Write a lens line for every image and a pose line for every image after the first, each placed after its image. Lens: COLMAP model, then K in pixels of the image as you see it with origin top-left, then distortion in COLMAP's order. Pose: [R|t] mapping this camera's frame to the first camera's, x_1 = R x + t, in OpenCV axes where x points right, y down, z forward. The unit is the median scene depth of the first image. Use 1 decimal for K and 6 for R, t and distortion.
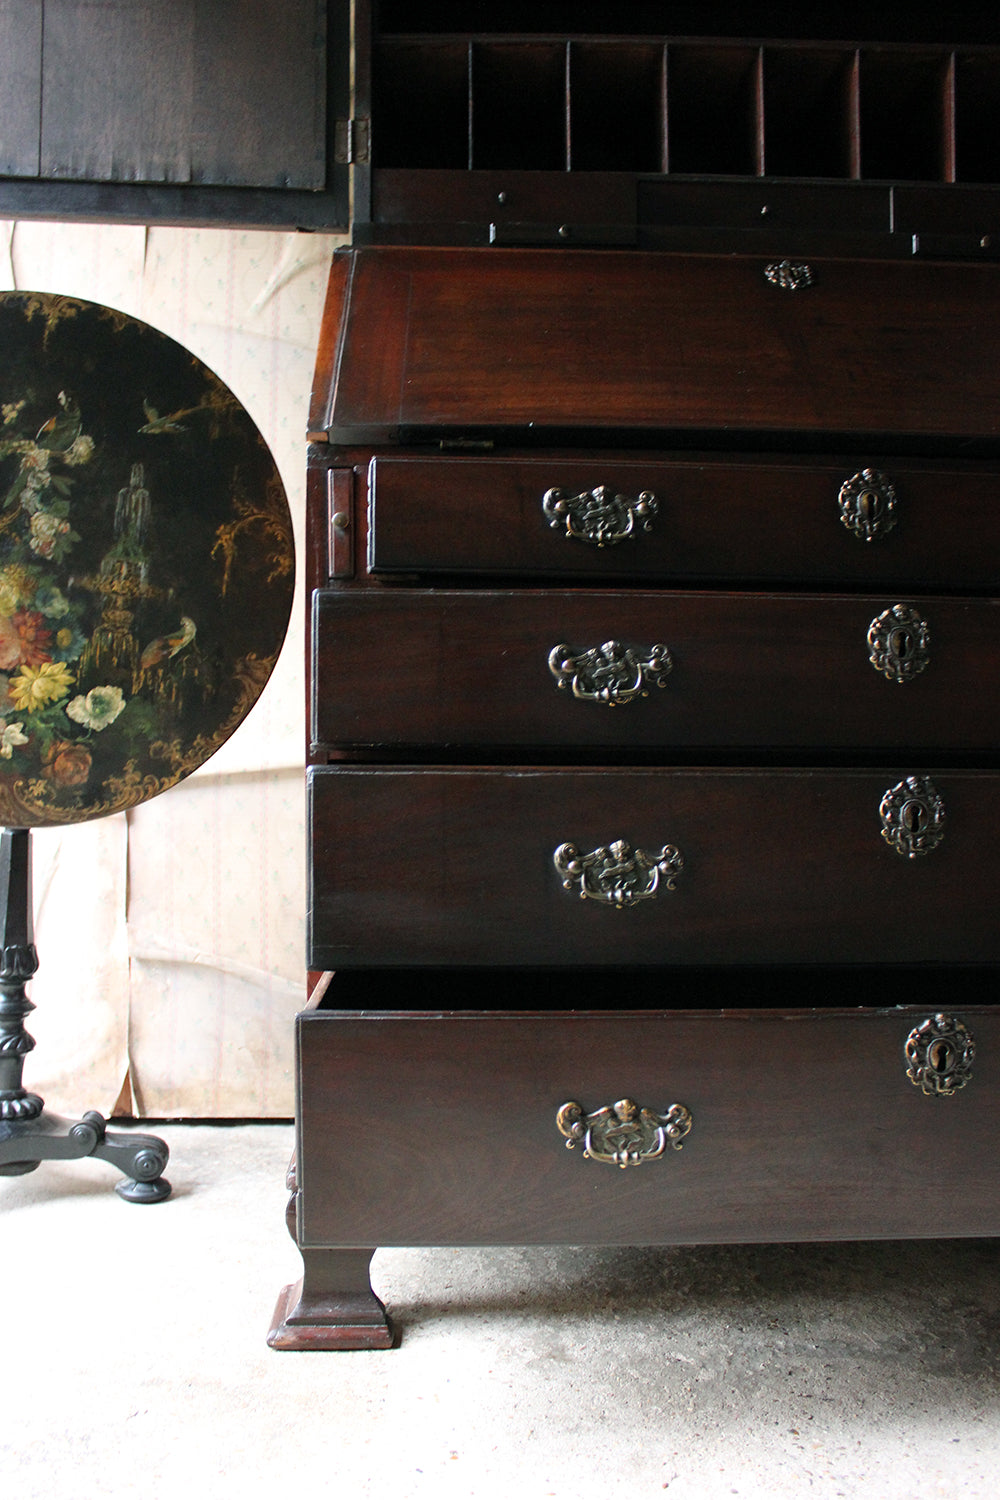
lens RADIAL K [[1261.2, 0, 485.3], [0, 1261.2, 736.6], [0, 0, 1]] dist [-0.160897, 0.133266]
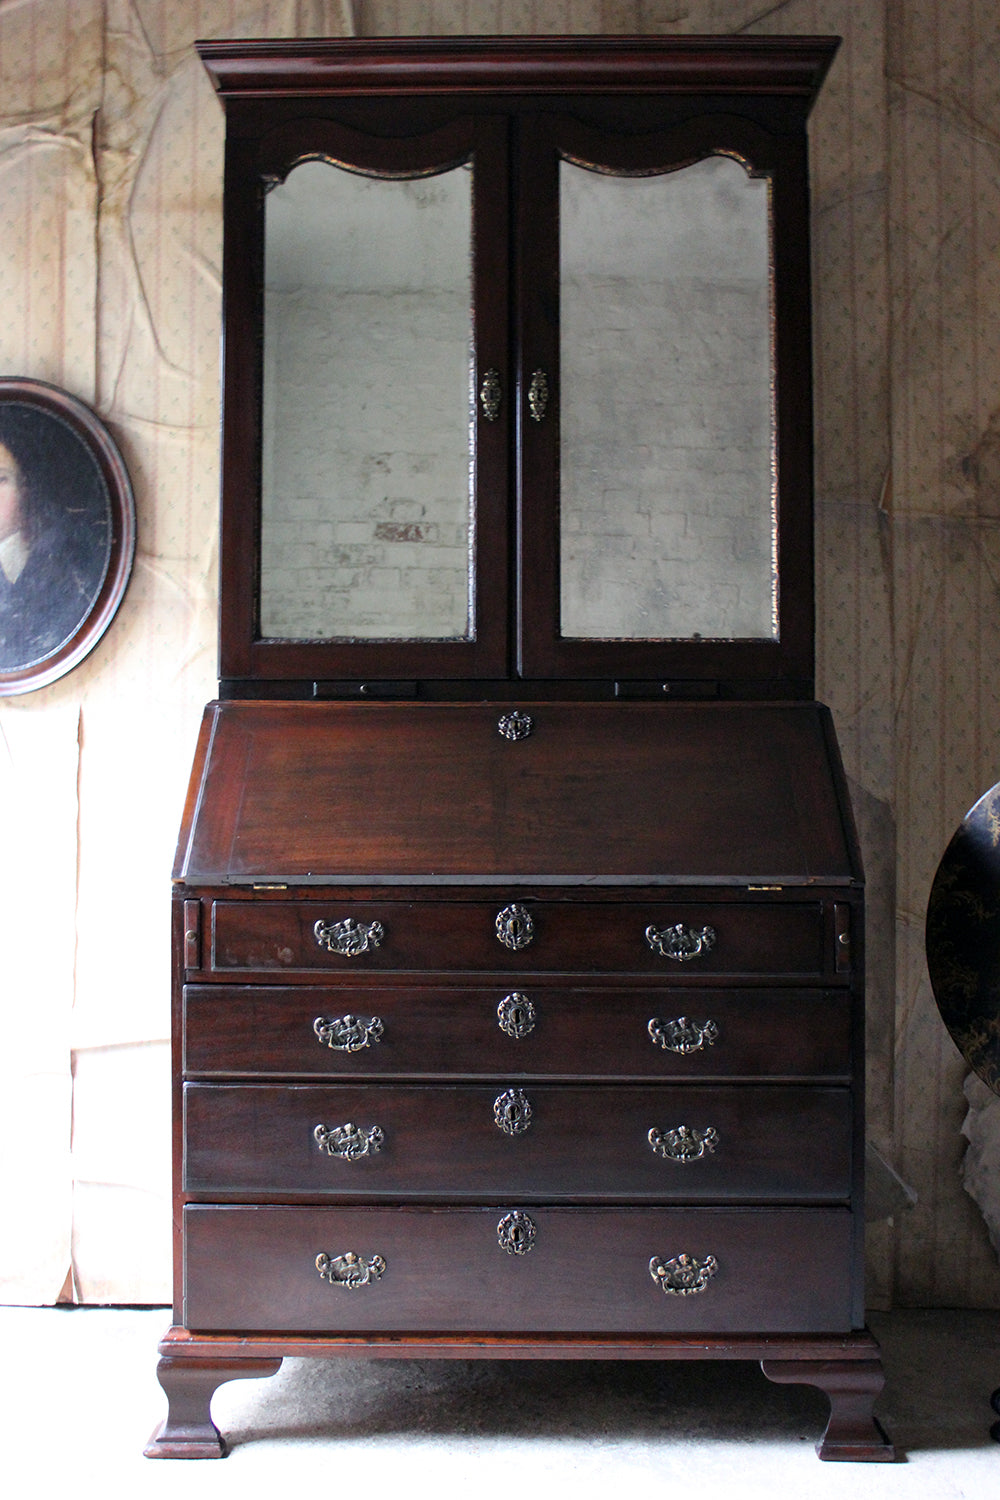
lens RADIAL K [[1511.6, 0, 531.5], [0, 1511.6, 736.9], [0, 0, 1]] dist [-0.085618, 0.000000]
pose [[0.999904, -0.005202, -0.012866, 0.280372], [0.004669, 0.999144, -0.041099, -0.278518], [0.013069, 0.041035, 0.999072, -0.755191]]
